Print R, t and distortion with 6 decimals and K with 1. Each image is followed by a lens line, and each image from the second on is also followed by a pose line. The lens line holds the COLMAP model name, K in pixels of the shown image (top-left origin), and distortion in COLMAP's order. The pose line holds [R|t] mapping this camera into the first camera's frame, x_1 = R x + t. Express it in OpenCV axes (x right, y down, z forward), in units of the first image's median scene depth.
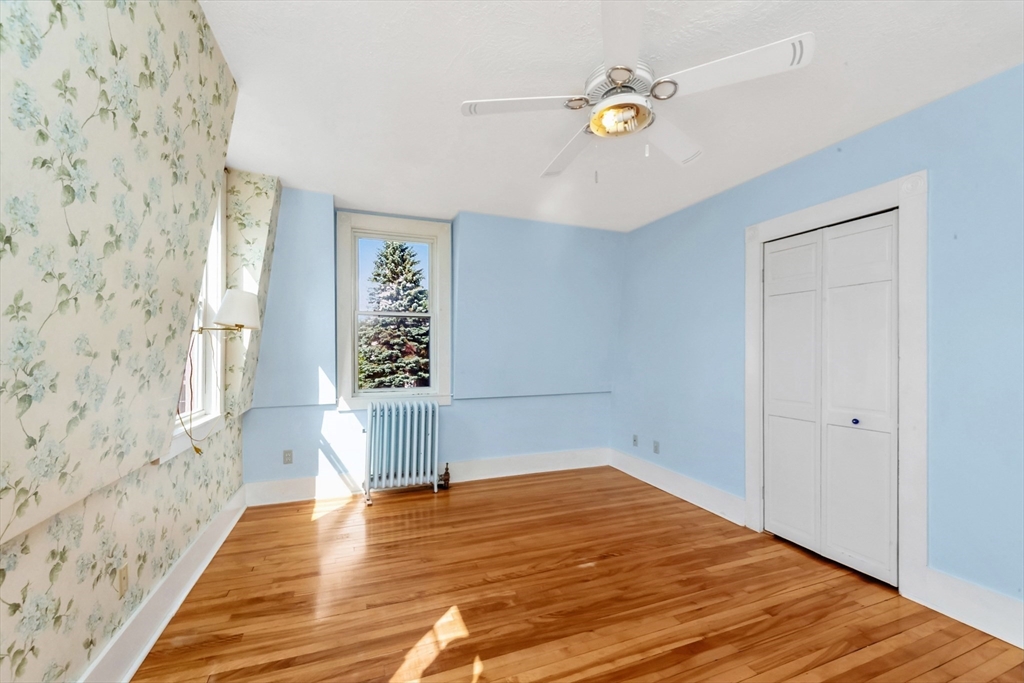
lens RADIAL K [[413.0, 0, 517.0], [0, 413.0, 350.2], [0, 0, 1]] dist [0.012161, -0.000029]
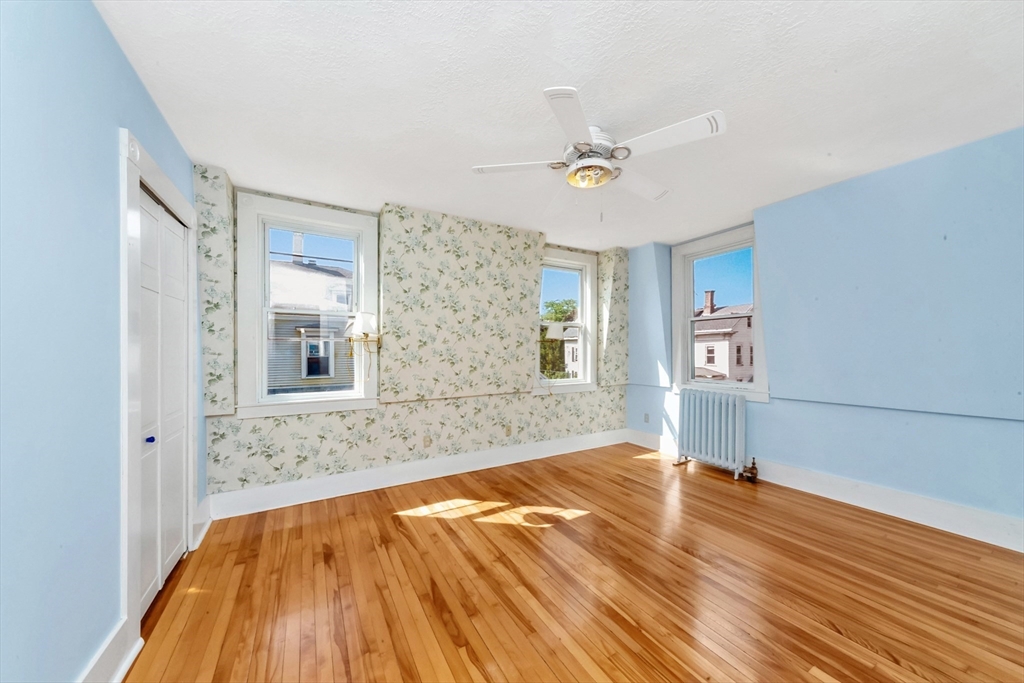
lens RADIAL K [[358.3, 0, 514.5], [0, 358.3, 347.8], [0, 0, 1]] dist [0.001495, 0.000096]
pose [[0.157040, -0.010930, -0.987532, 0.718964], [0.006504, 0.999929, -0.010033, 0.006267], [0.987571, -0.004847, 0.157100, 0.319411]]
